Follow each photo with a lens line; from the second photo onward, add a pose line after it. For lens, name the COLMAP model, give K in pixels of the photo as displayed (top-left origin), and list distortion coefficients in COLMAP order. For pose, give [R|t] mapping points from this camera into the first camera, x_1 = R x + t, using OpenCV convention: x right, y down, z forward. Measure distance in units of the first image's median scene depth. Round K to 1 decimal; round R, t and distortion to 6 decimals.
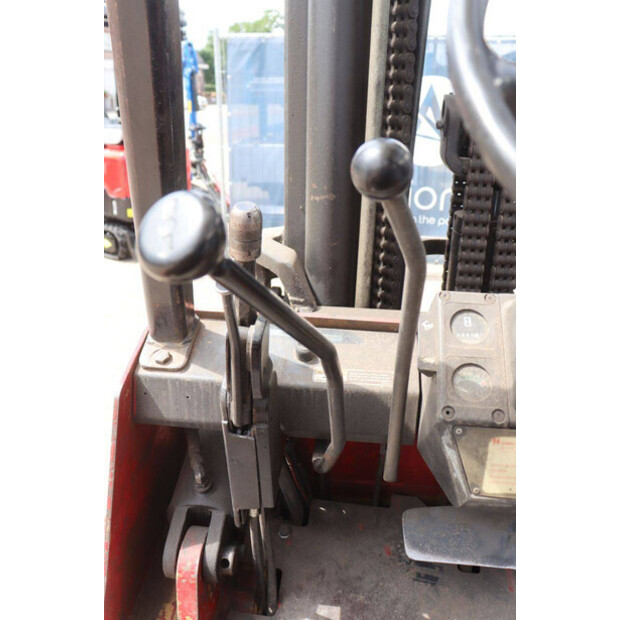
lens RADIAL K [[569.6, 0, 306.8], [0, 569.6, 300.3], [0, 0, 1]] dist [-0.135712, 0.160571]
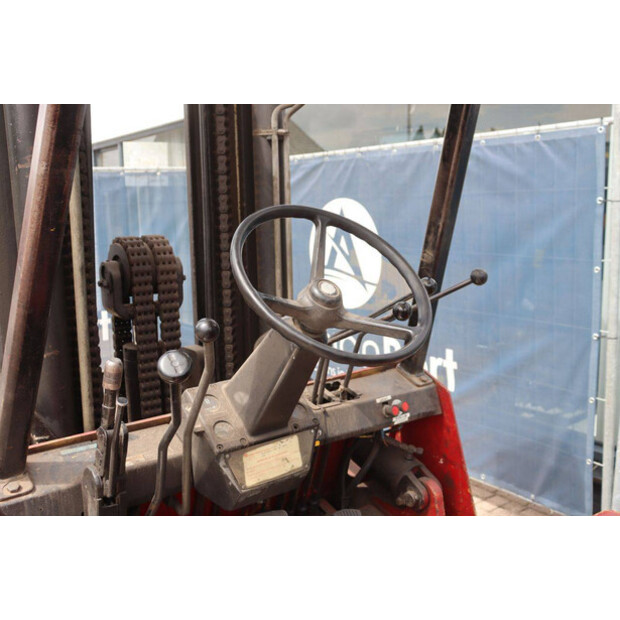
lens RADIAL K [[666.2, 0, 318.4], [0, 666.2, 289.1], [0, 0, 1]] dist [-0.015371, 0.011800]
pose [[0.735312, -0.139798, 0.663154, -0.827911], [0.286644, 0.950818, -0.117394, 0.051585], [-0.614127, 0.276410, 0.739219, -0.889884]]
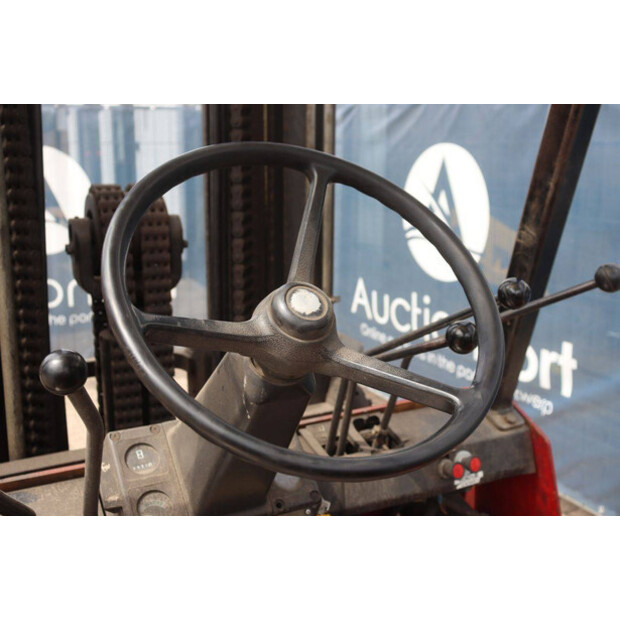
lens RADIAL K [[723.3, 0, 306.7], [0, 723.3, 298.6], [0, 0, 1]] dist [0.002719, 0.012044]
pose [[0.842185, -0.139636, 0.520794, -0.145719], [0.214341, 0.972989, -0.085736, -0.070787], [-0.494755, 0.183833, 0.849366, -0.457352]]
